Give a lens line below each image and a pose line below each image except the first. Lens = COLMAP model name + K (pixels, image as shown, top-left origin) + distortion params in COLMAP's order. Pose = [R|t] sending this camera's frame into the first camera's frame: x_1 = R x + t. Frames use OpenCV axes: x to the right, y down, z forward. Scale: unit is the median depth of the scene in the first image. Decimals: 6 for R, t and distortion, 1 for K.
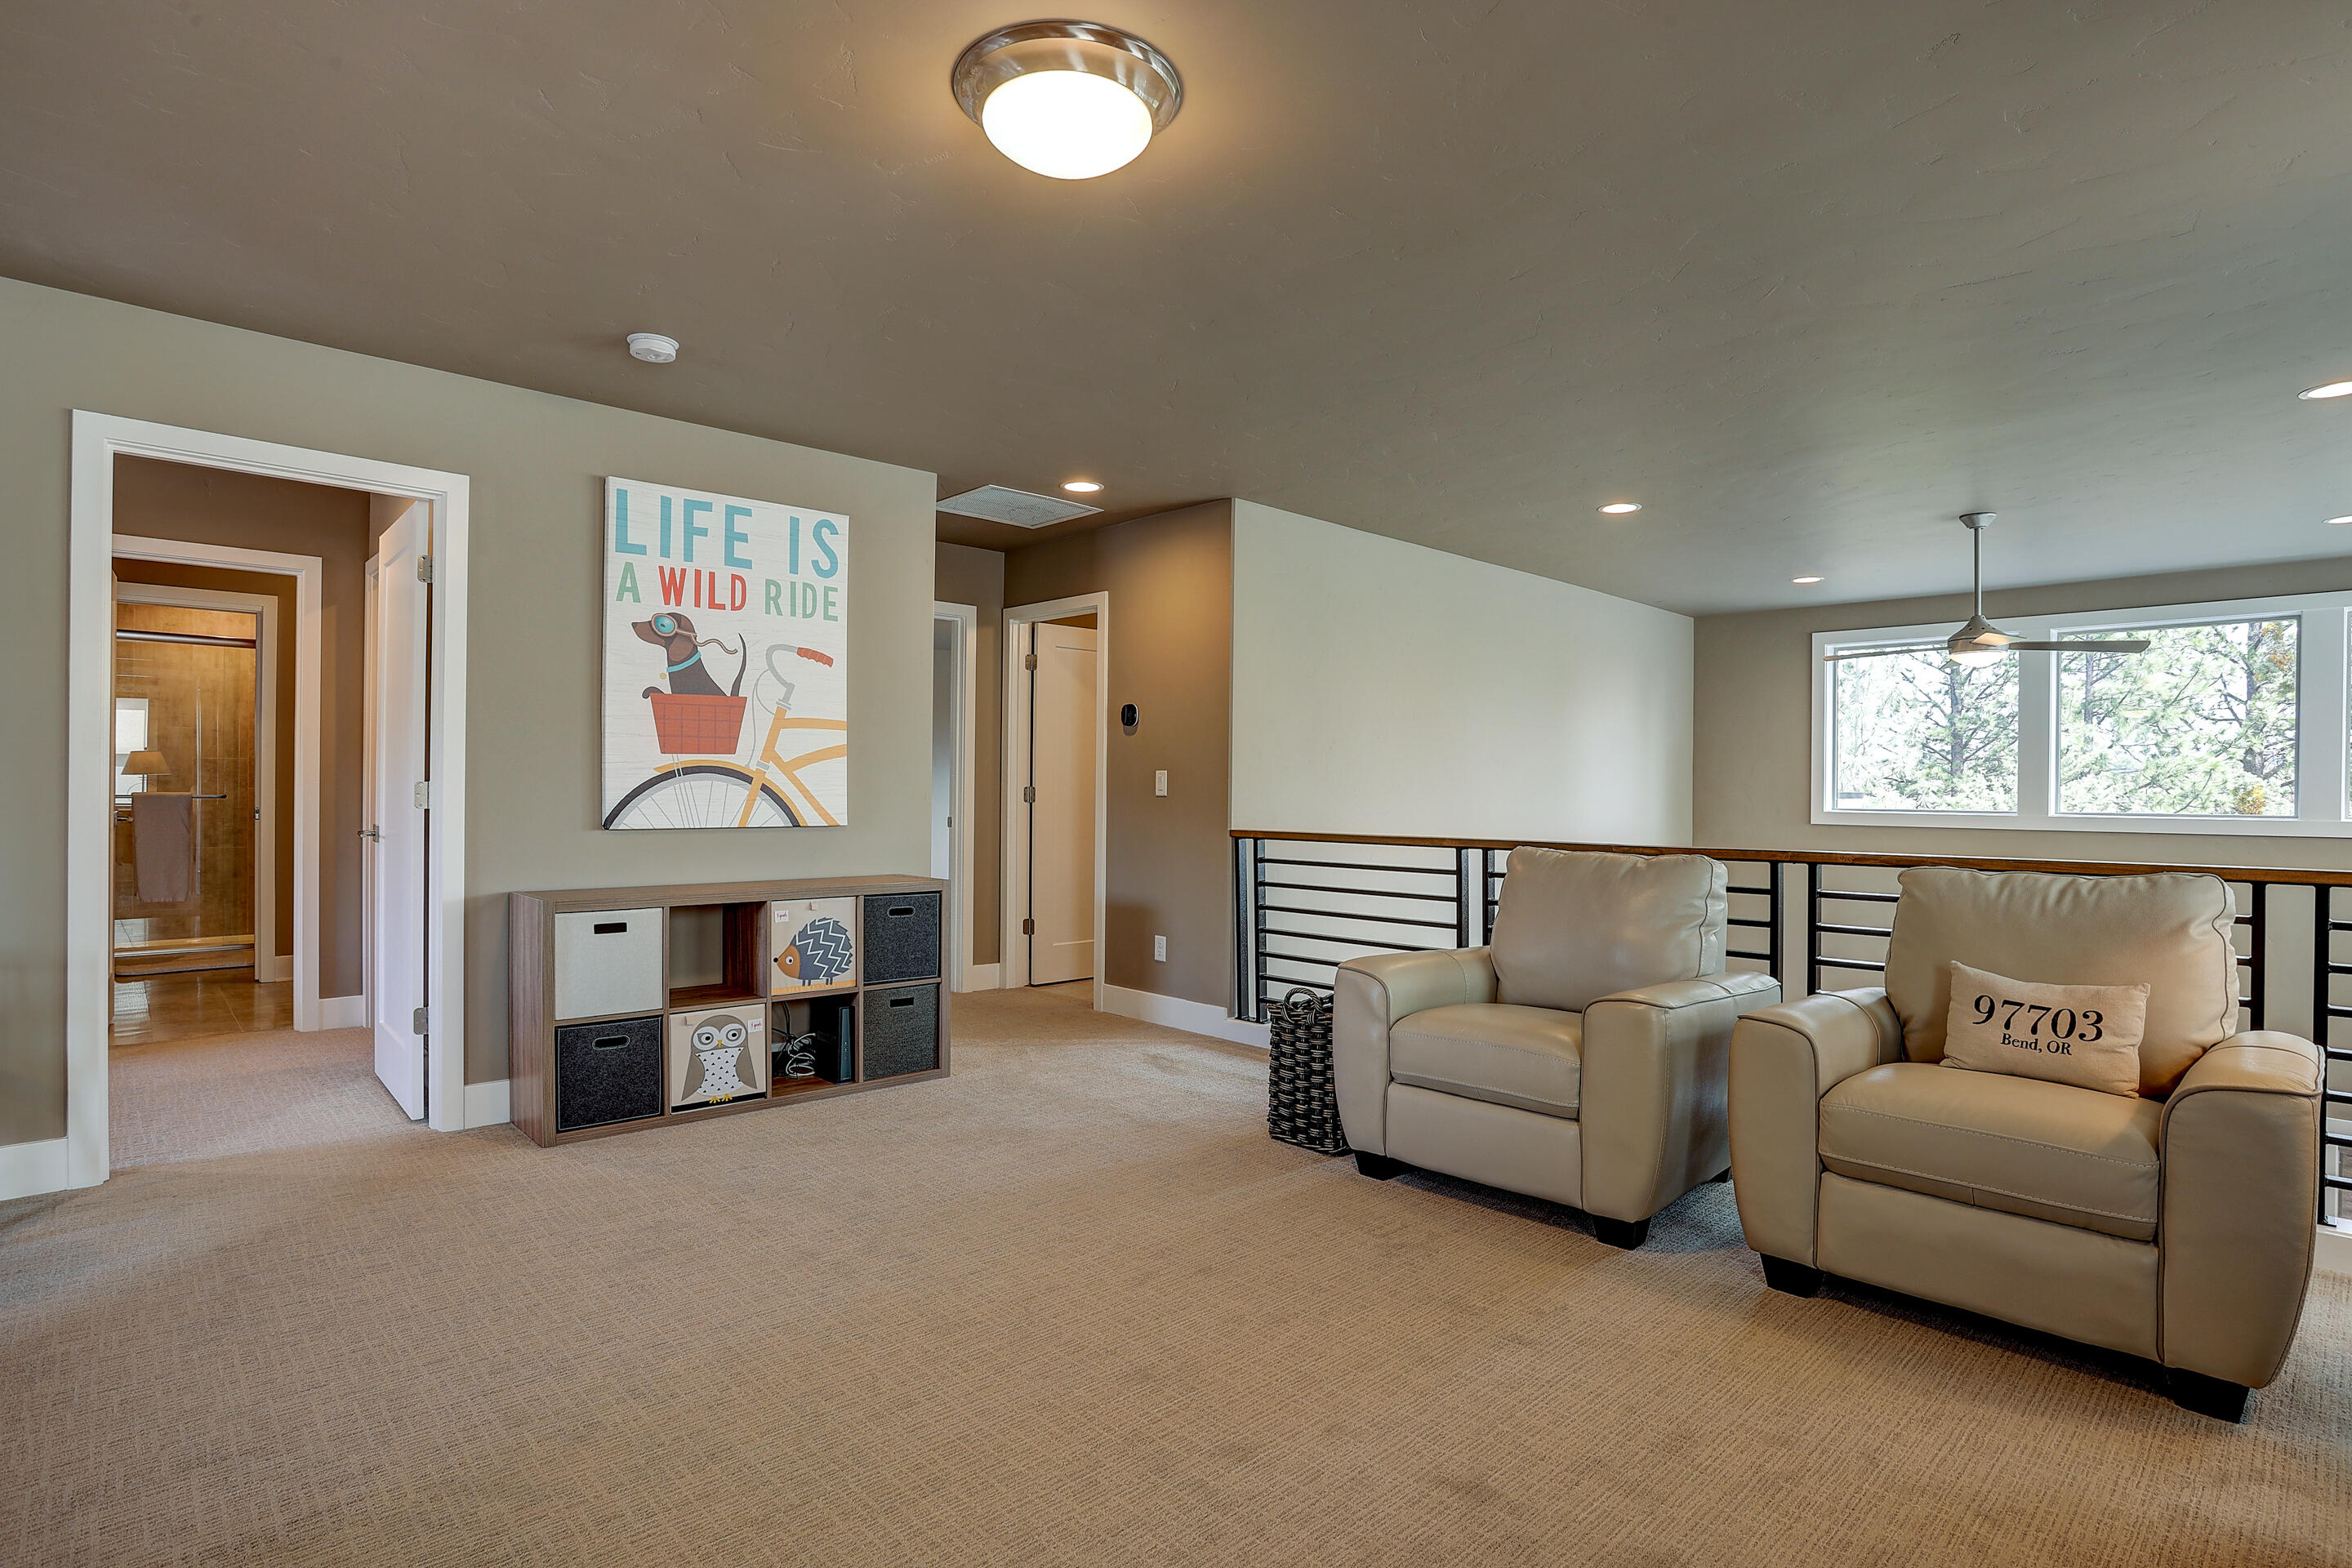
lens RADIAL K [[1192.1, 0, 1201.8], [0, 1192.1, 786.1], [0, 0, 1]] dist [-0.060465, 0.029544]
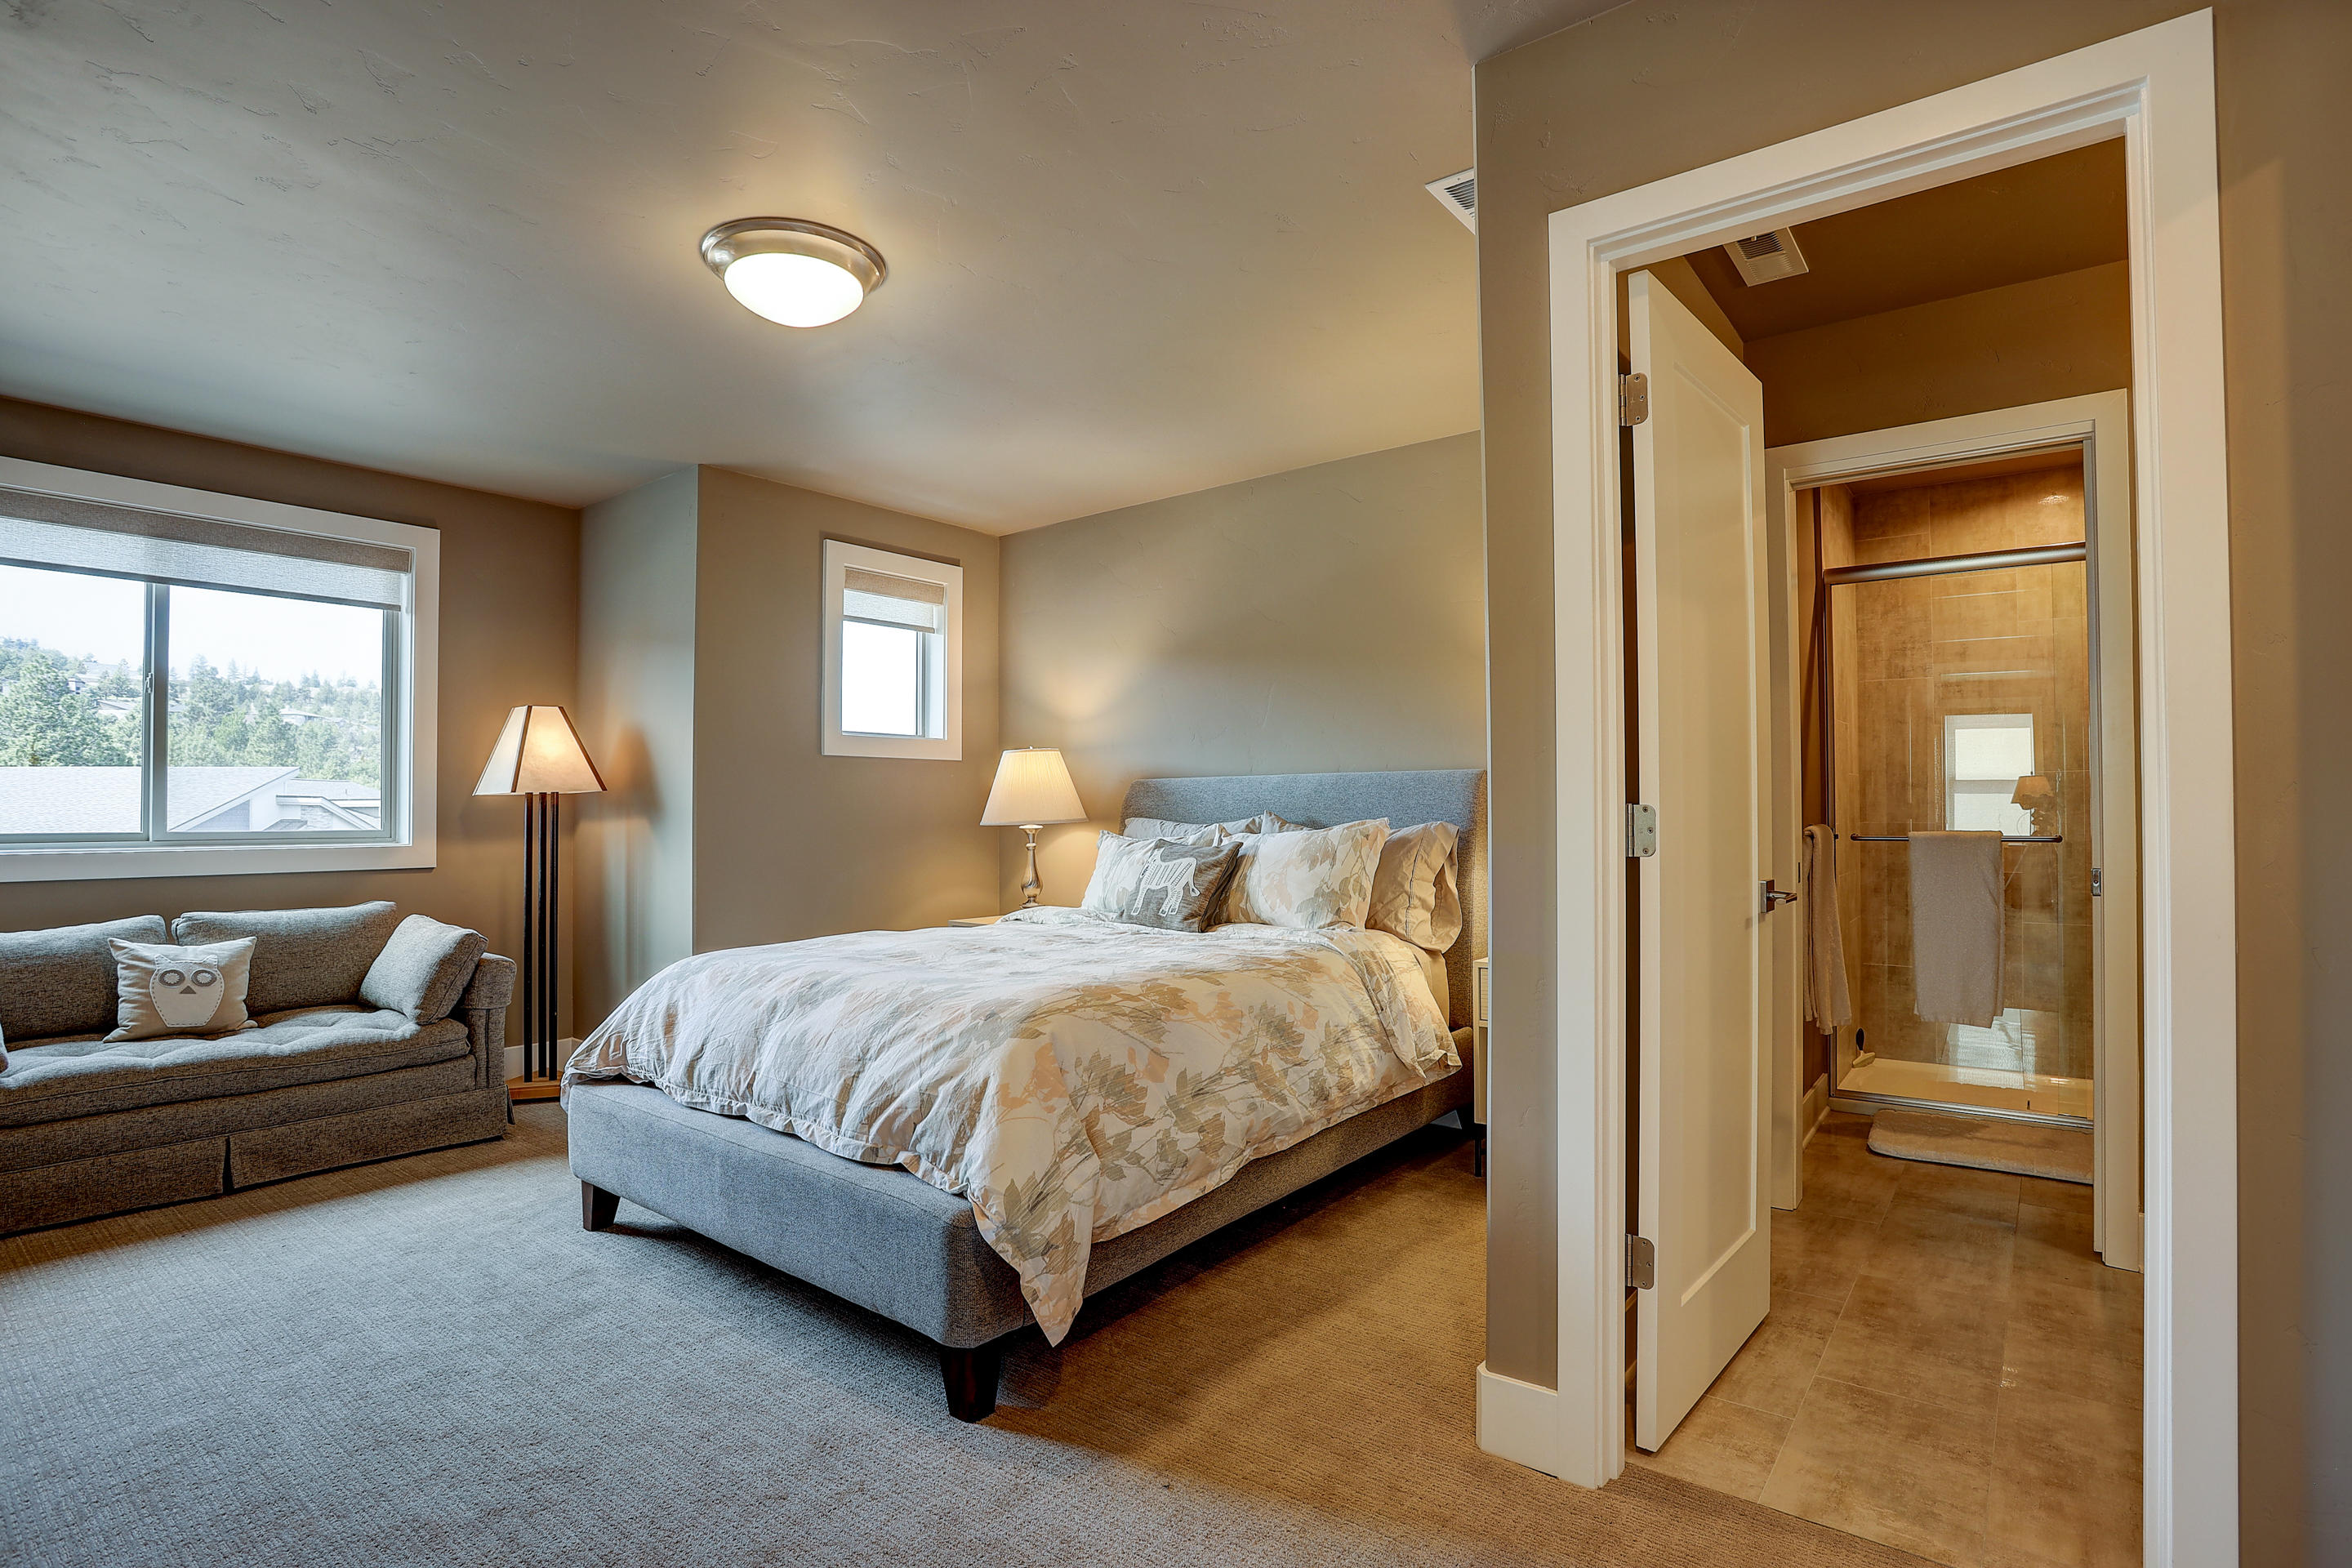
lens RADIAL K [[1154.1, 0, 1185.6], [0, 1154.1, 786.2], [0, 0, 1]] dist [-0.072302, 0.027901]
pose [[0.151105, -0.028851, -0.988097, -0.532406], [0.000003, 0.999574, -0.029186, -0.001124], [0.988518, 0.004407, 0.151040, 0.707865]]
